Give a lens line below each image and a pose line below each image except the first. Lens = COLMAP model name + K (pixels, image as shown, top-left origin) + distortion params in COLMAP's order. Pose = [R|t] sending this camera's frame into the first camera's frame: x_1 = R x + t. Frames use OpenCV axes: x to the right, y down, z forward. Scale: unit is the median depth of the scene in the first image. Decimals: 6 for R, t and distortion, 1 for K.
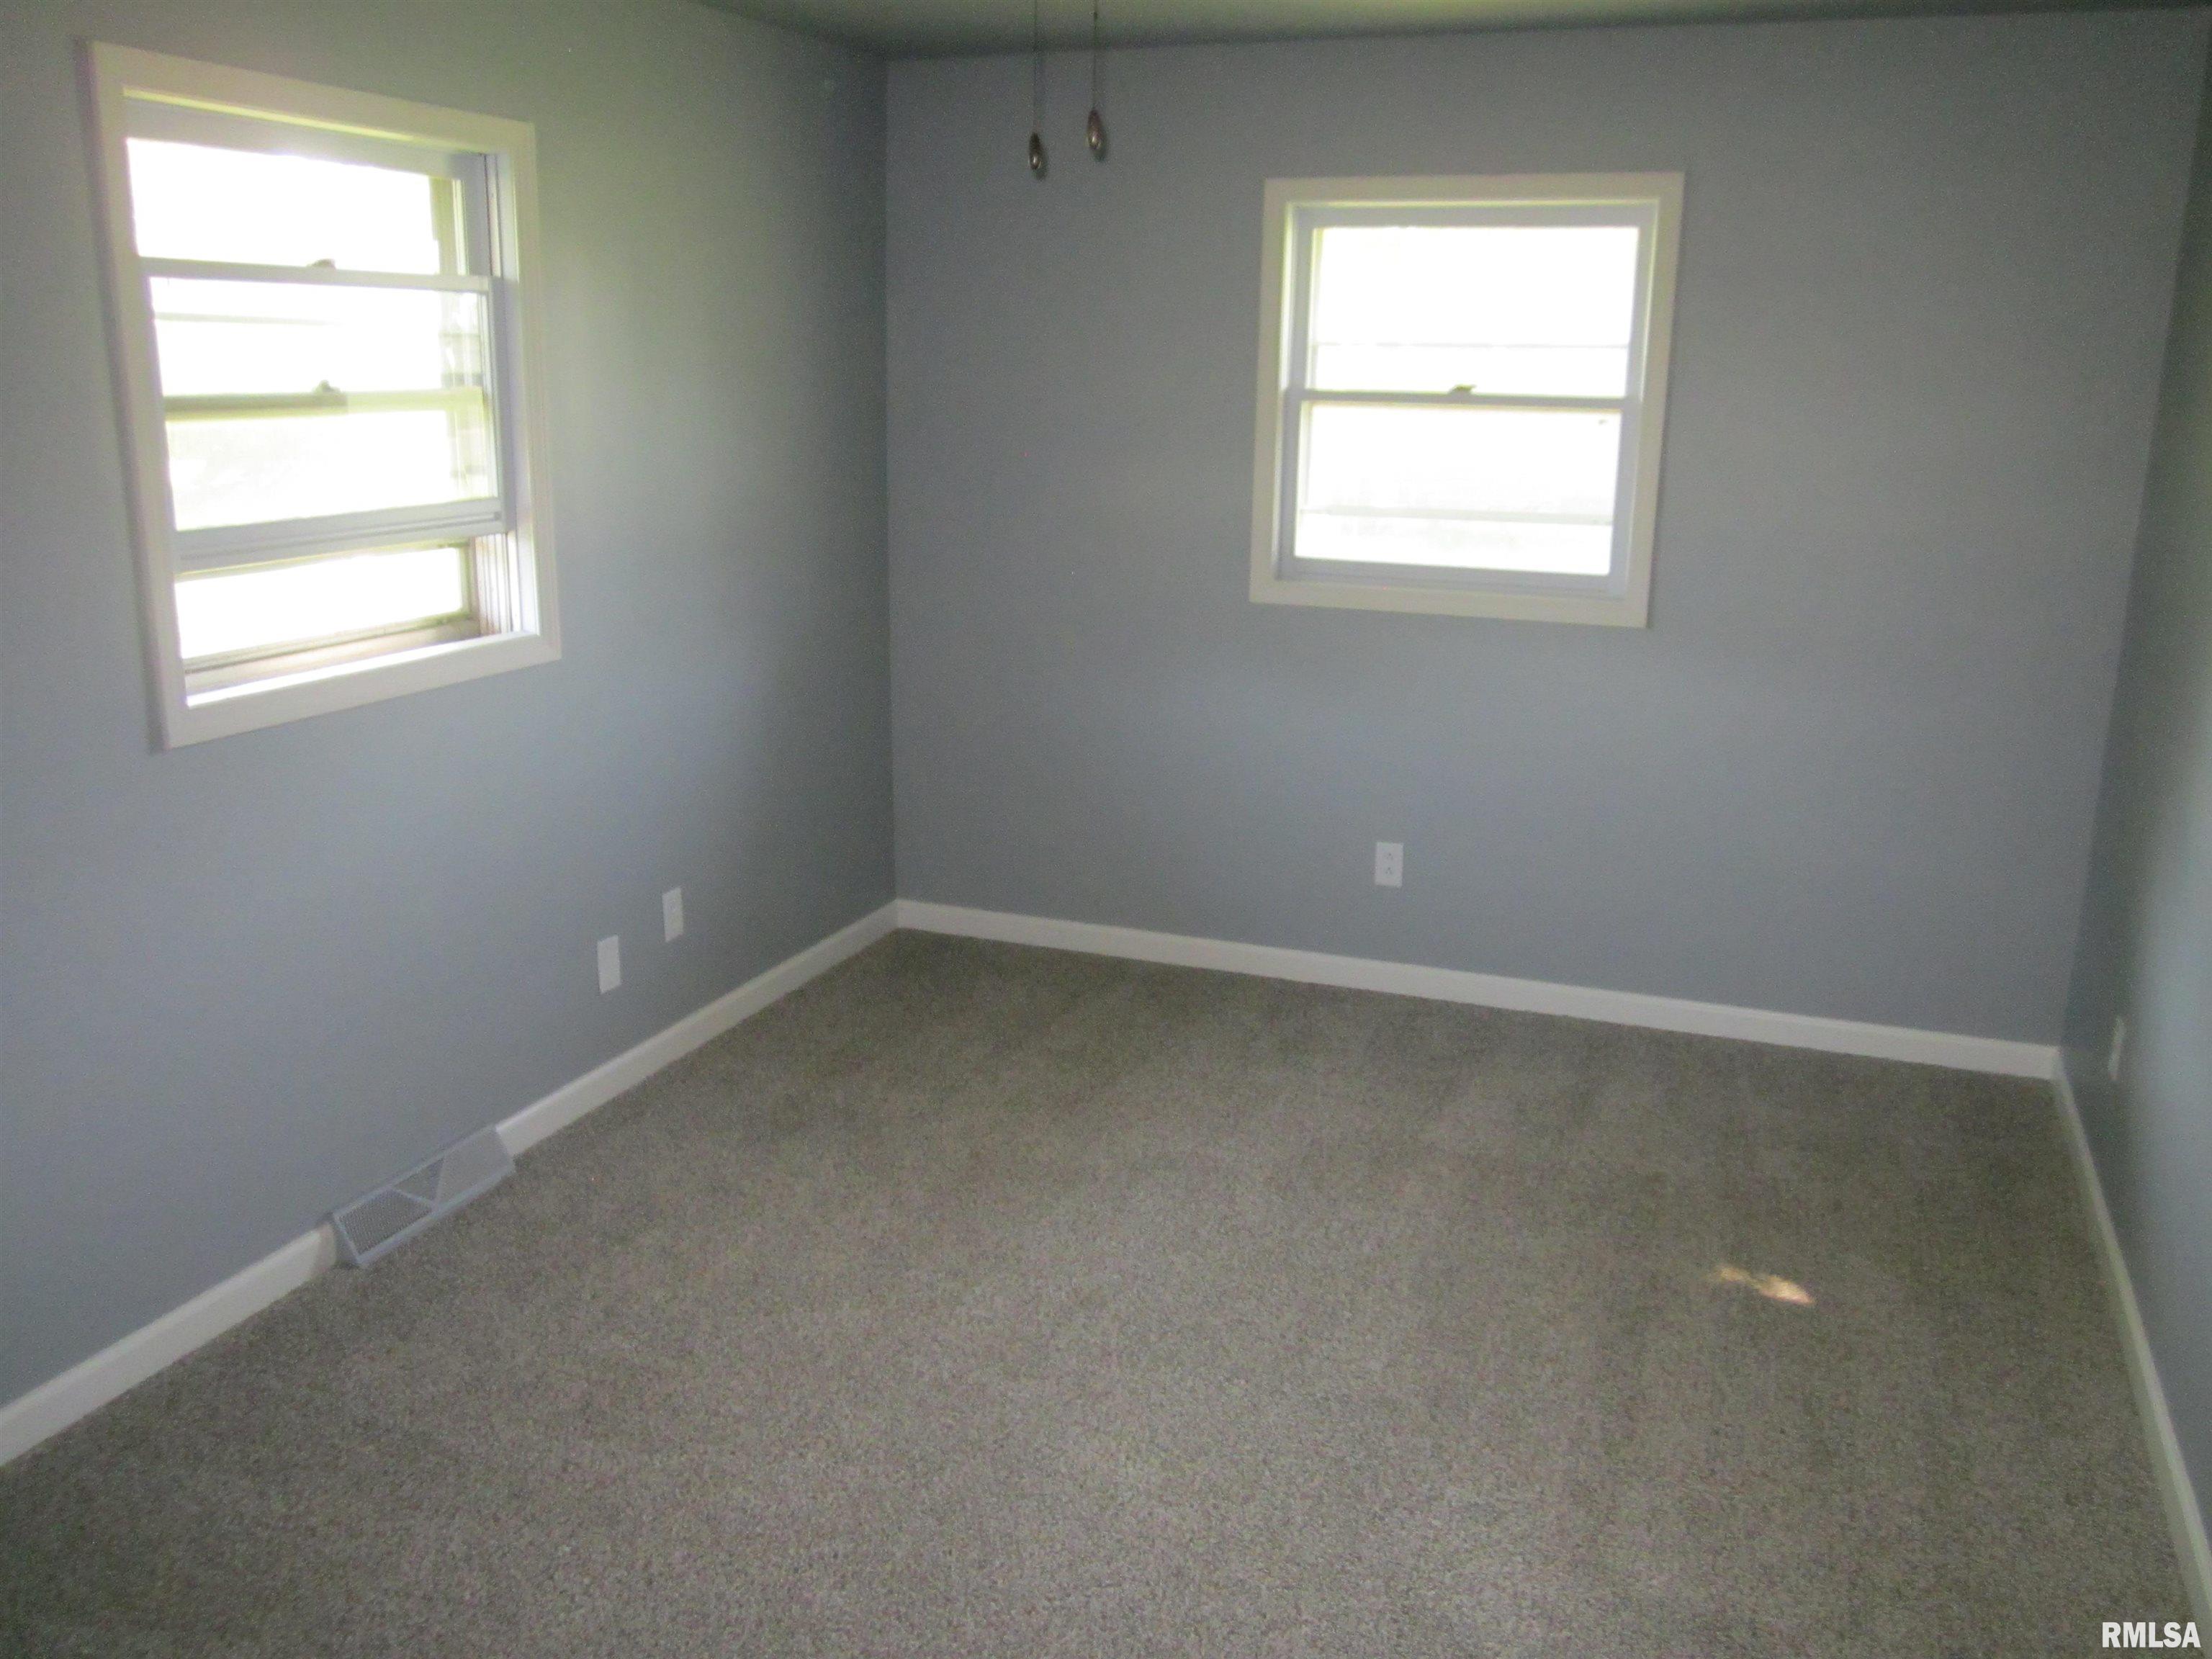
lens RADIAL K [[1833.2, 0, 1120.0], [0, 1833.2, 829.0], [0, 0, 1]] dist [-0.039715, 0.003451]
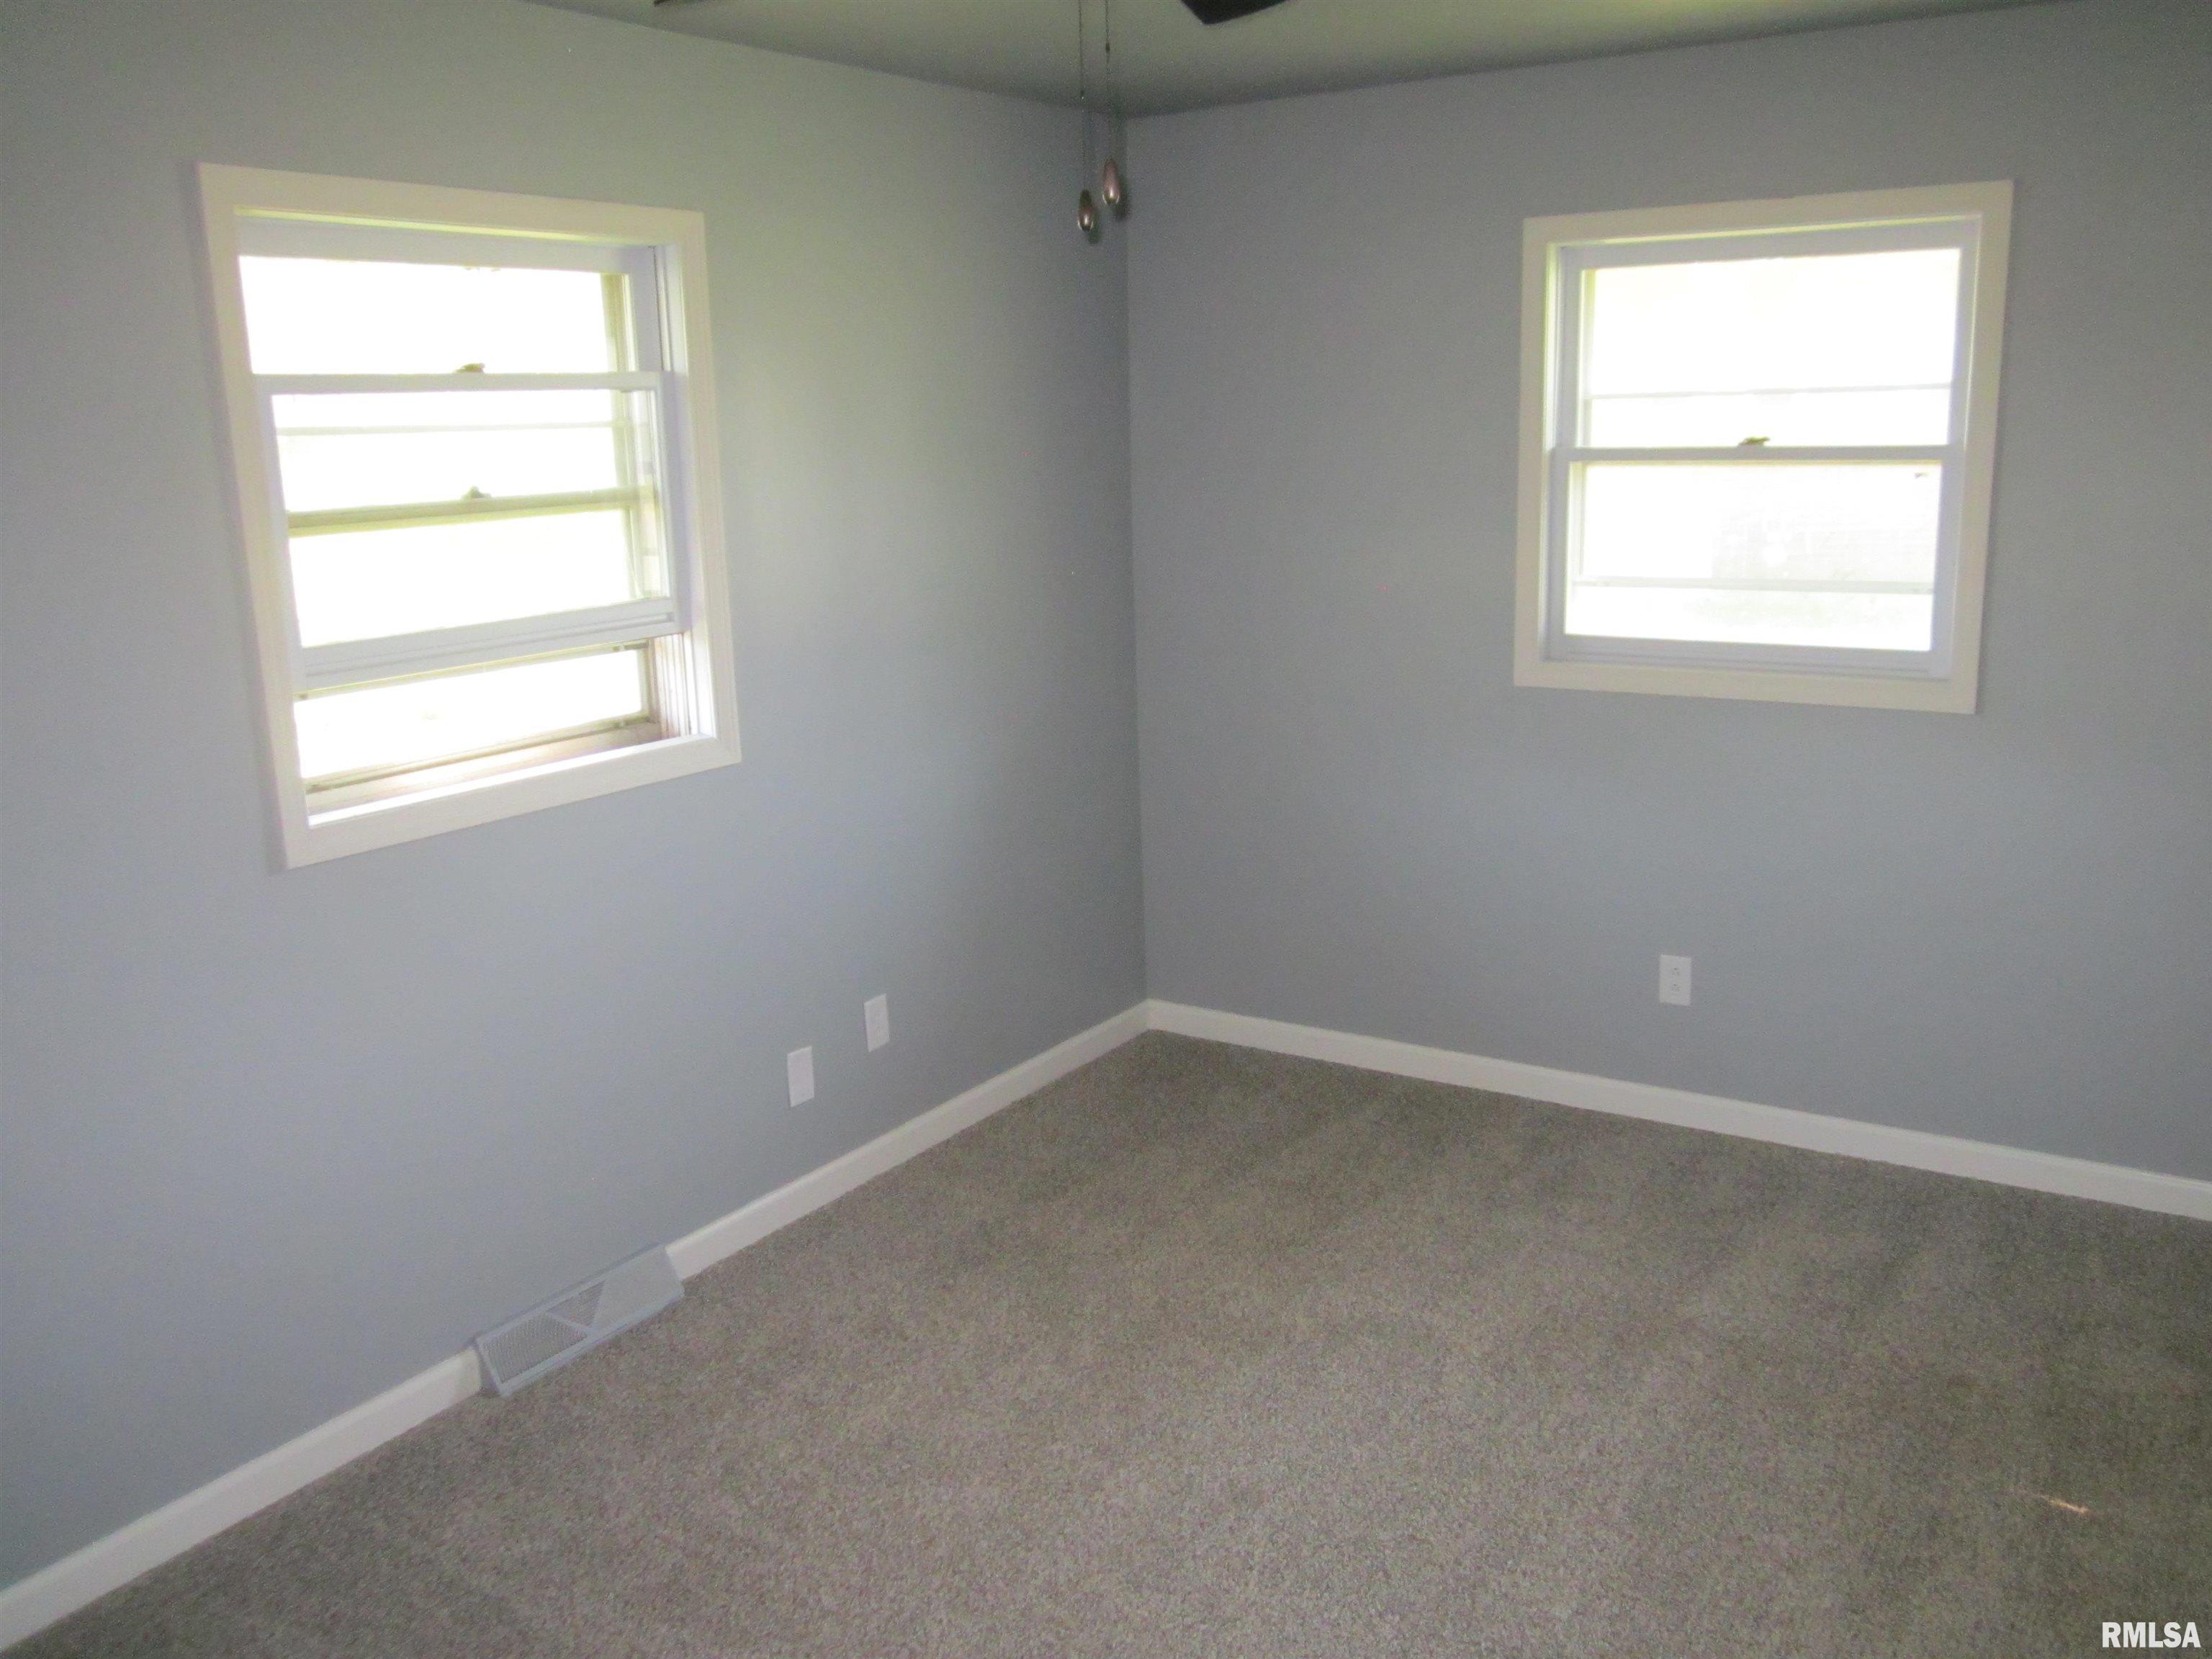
lens RADIAL K [[1833.2, 0, 1120.0], [0, 1833.2, 829.0], [0, 0, 1]] dist [-0.039715, 0.003451]
pose [[0.975577, 0.005841, -0.219579, 0.103659], [-0.011835, 0.999592, -0.025991, -0.036119], [0.219337, 0.027954, 0.975249, 0.107427]]
